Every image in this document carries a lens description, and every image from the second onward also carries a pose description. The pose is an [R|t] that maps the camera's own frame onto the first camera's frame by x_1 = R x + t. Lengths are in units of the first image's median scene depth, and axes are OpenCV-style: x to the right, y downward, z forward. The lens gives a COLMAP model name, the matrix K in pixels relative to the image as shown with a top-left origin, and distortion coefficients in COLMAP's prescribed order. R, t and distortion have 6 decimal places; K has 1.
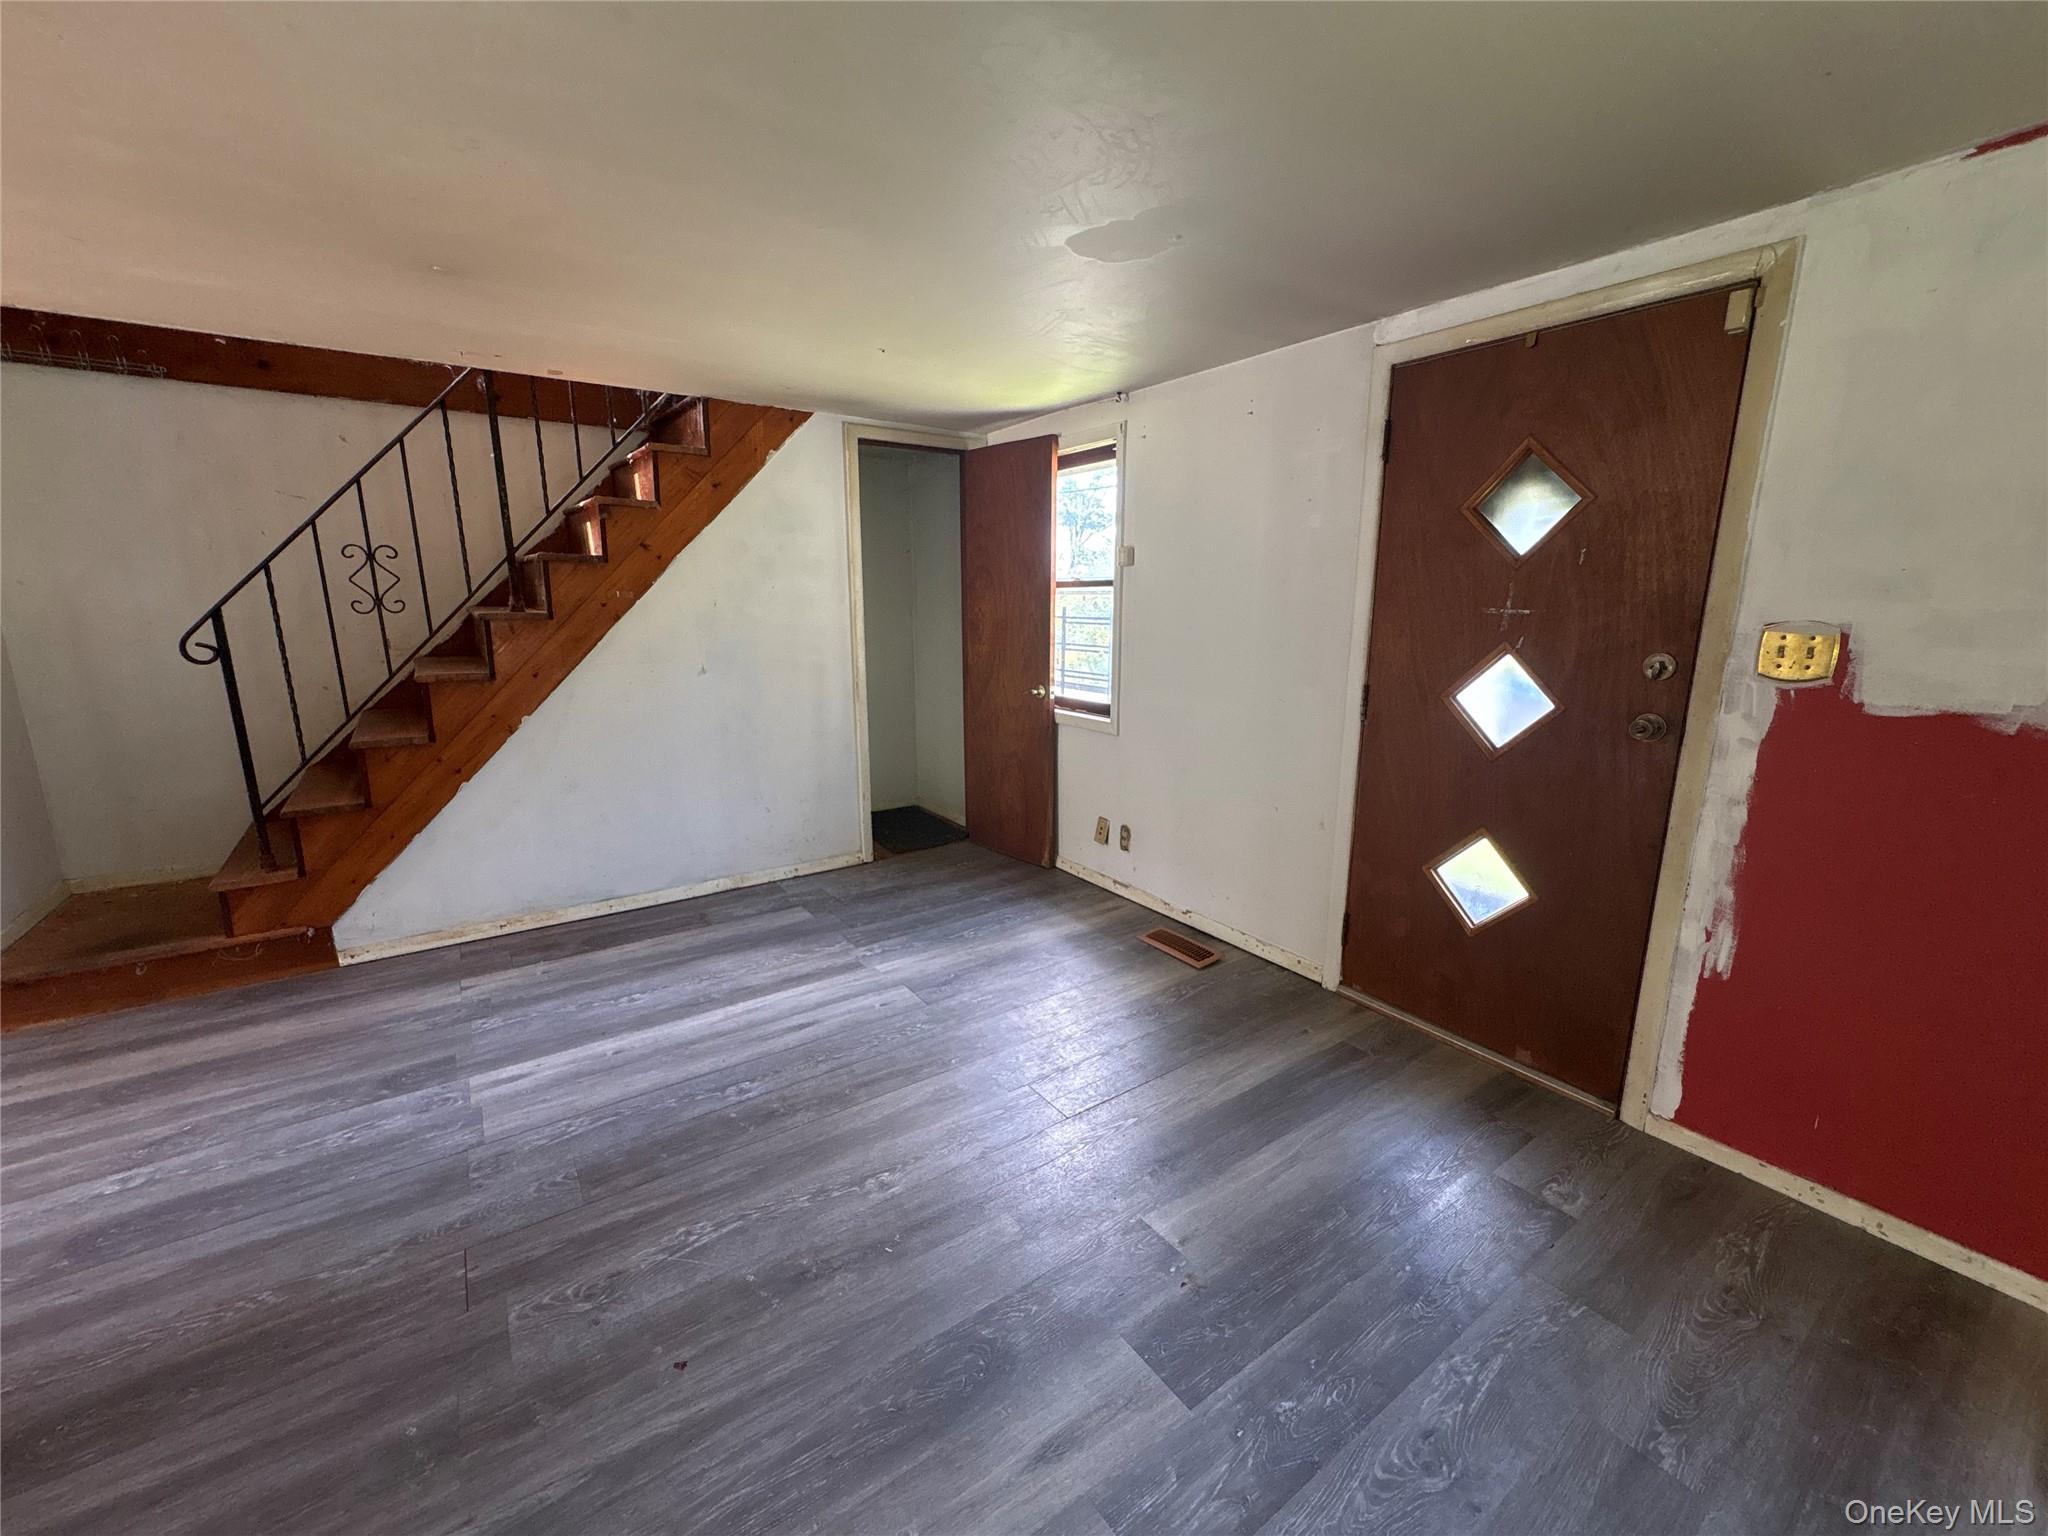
lens RADIAL K [[819.0, 0, 1023.7], [0, 819.0, 769.6], [0, 0, 1]] dist [0.002092, -0.000284]
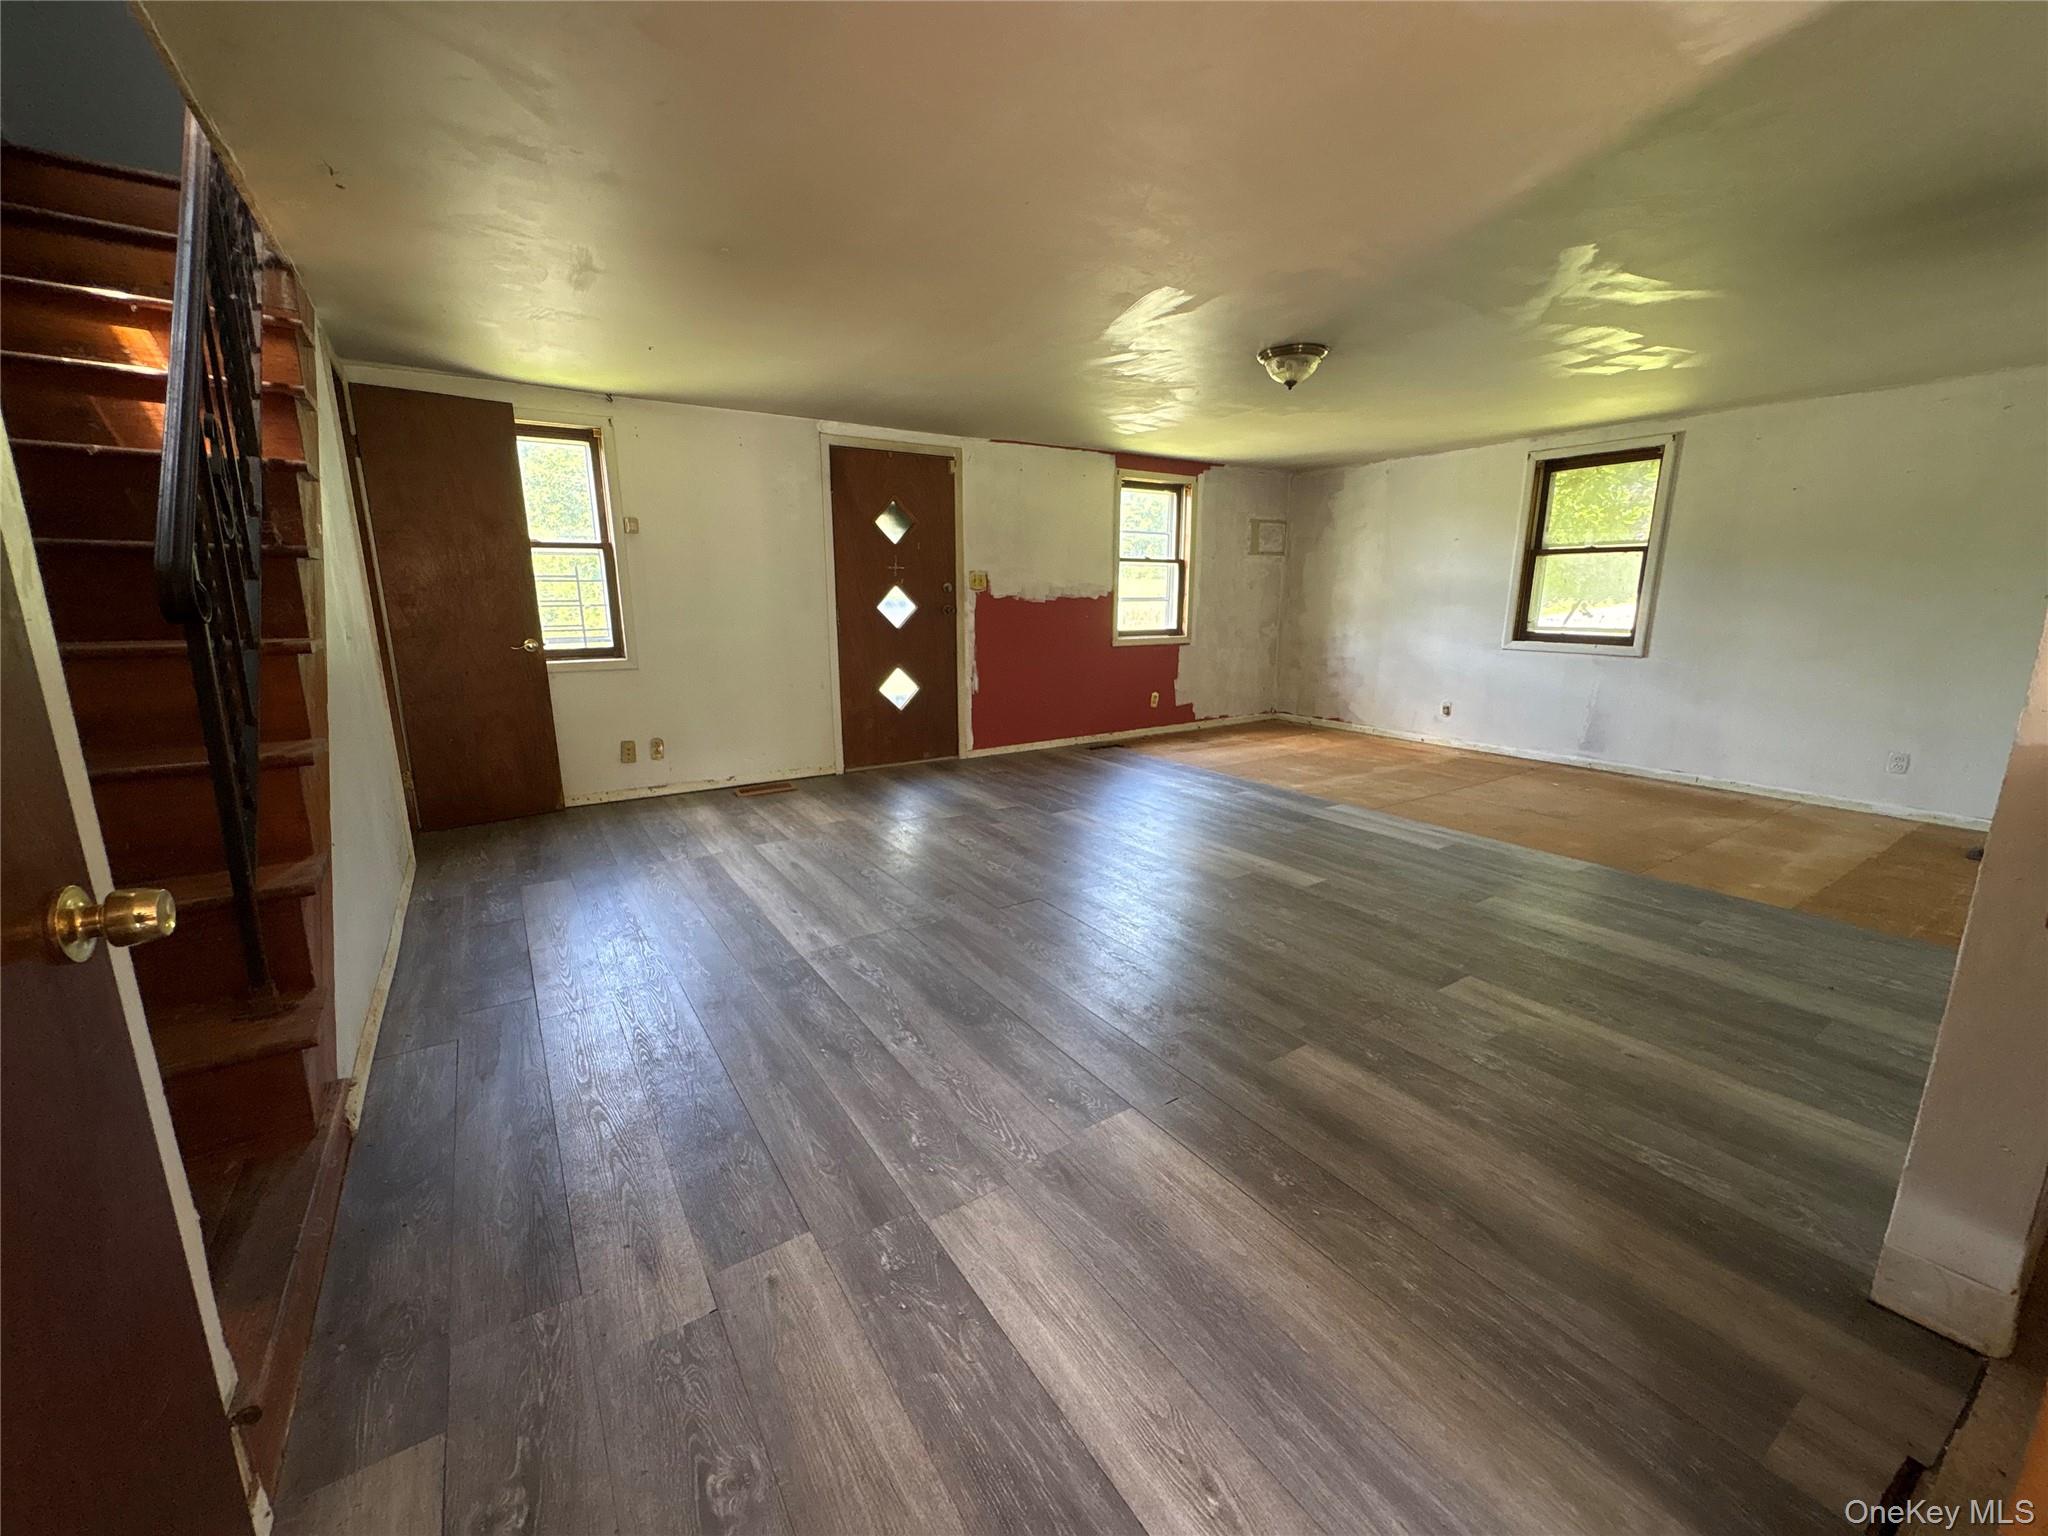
lens RADIAL K [[819.0, 0, 1023.7], [0, 819.0, 769.6], [0, 0, 1]] dist [0.002092, -0.000284]
pose [[0.031048, -0.218249, 0.975399, -1.588667], [0.206940, 0.956128, 0.207350, -0.044623], [-0.977861, 0.195411, 0.074851, 0.506414]]
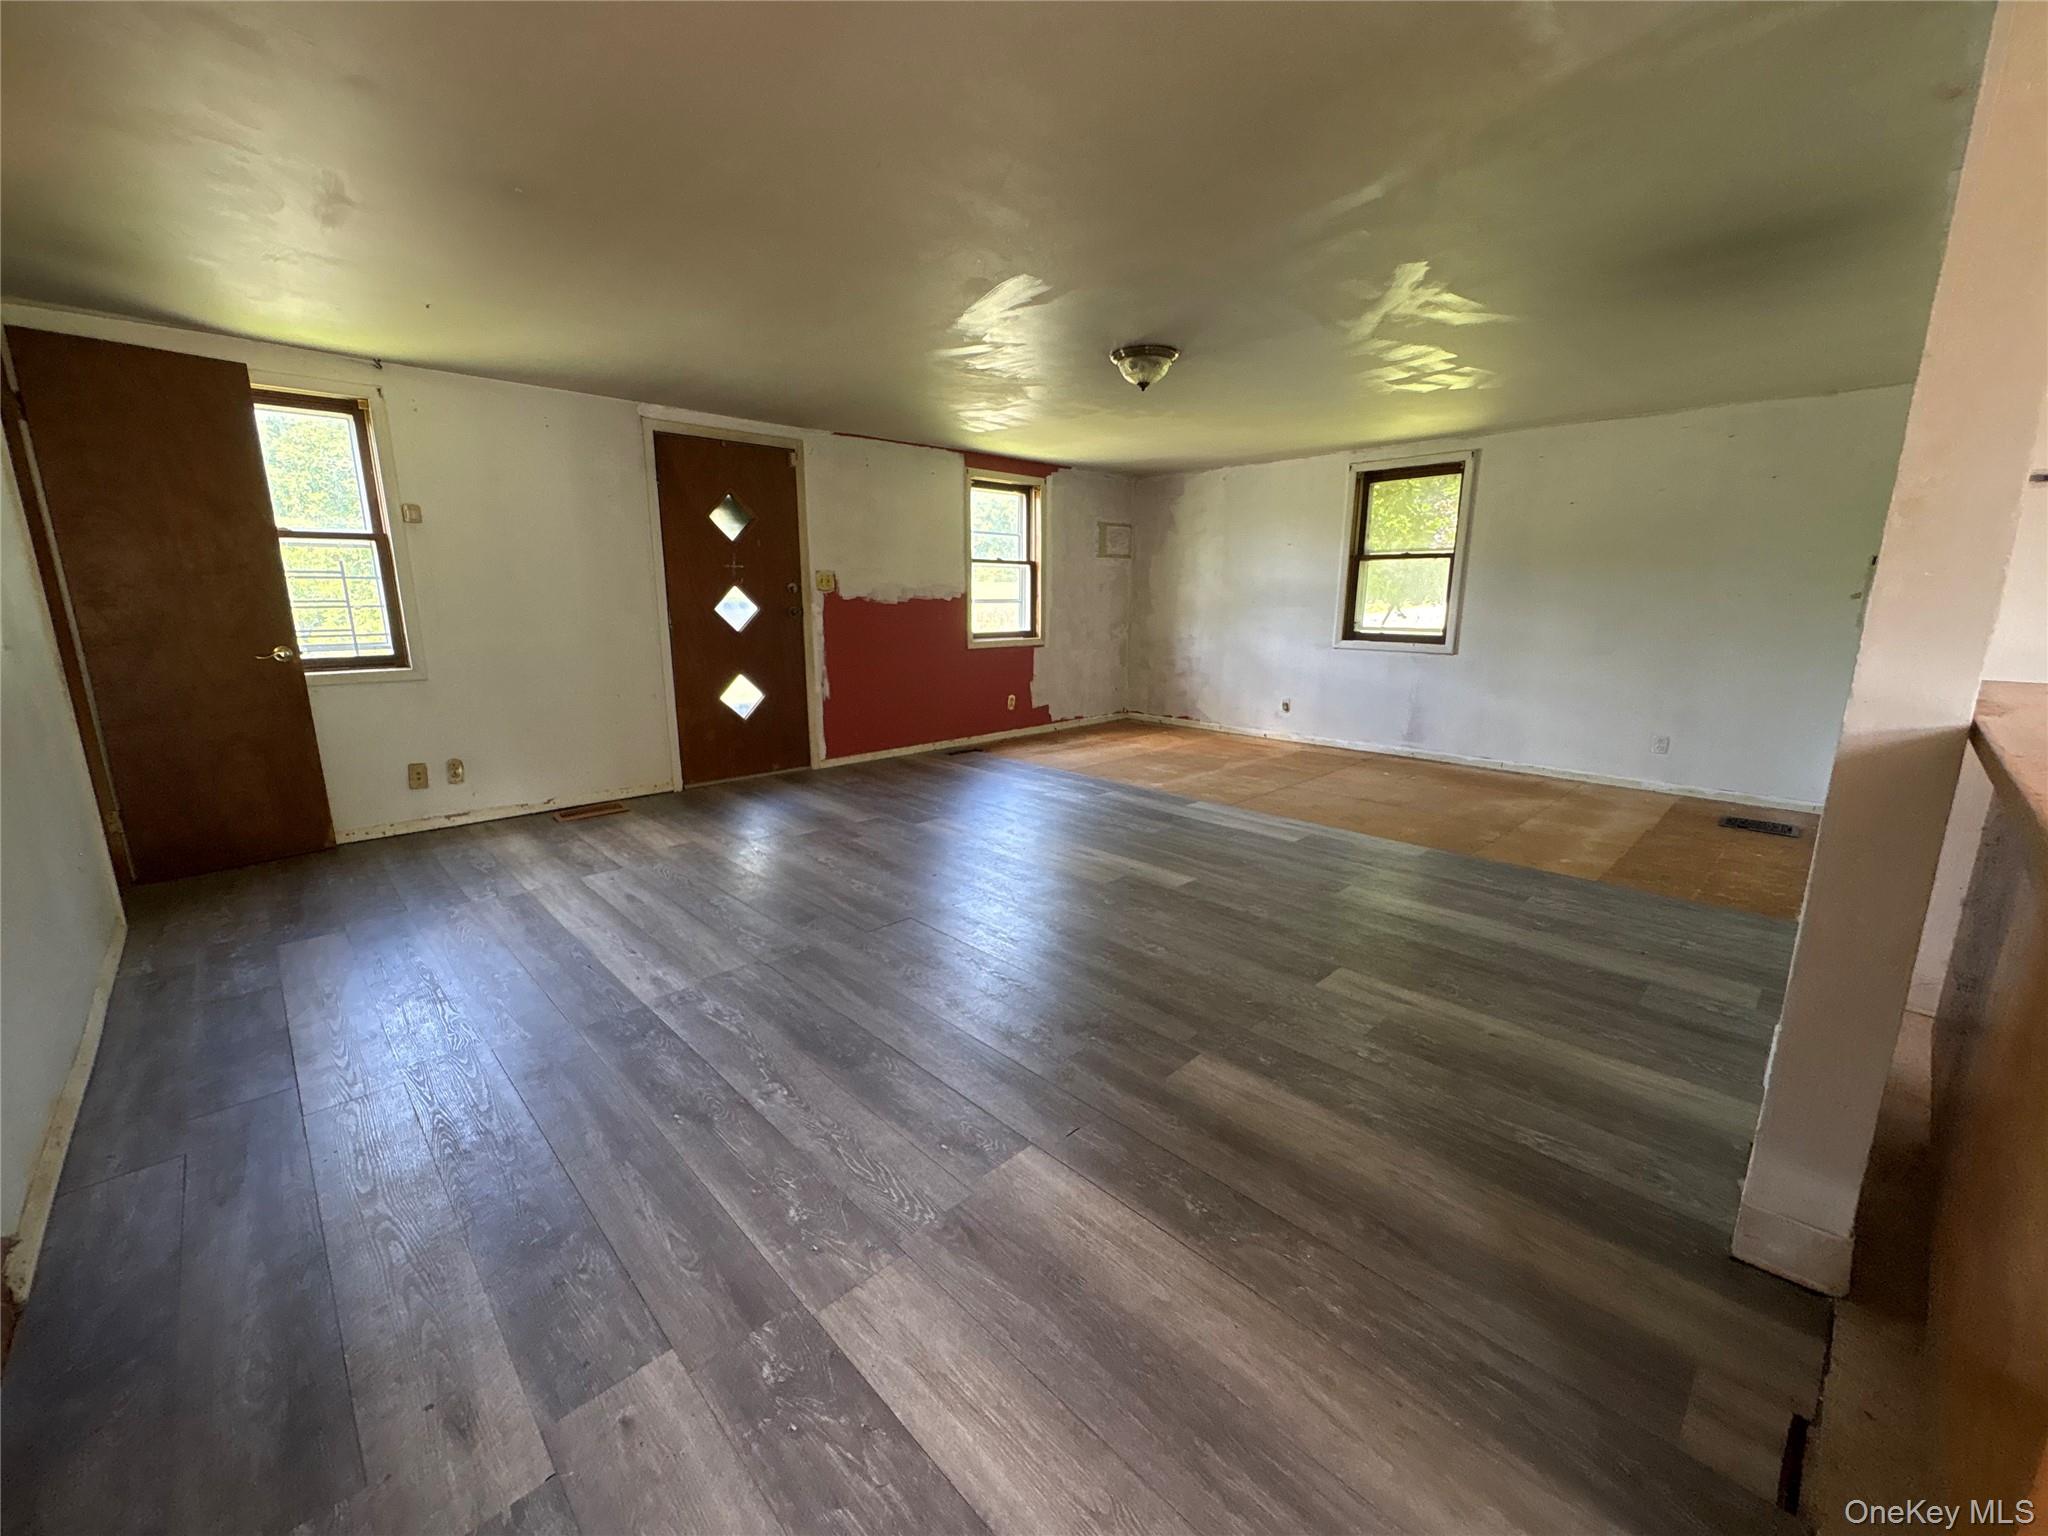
lens RADIAL K [[819.0, 0, 1023.7], [0, 819.0, 769.6], [0, 0, 1]] dist [0.002092, -0.000284]
pose [[-0.154865, -0.213195, 0.964658, -1.525610], [0.200451, 0.949347, 0.241991, -0.046161], [-0.967386, 0.230843, -0.104285, 0.531823]]
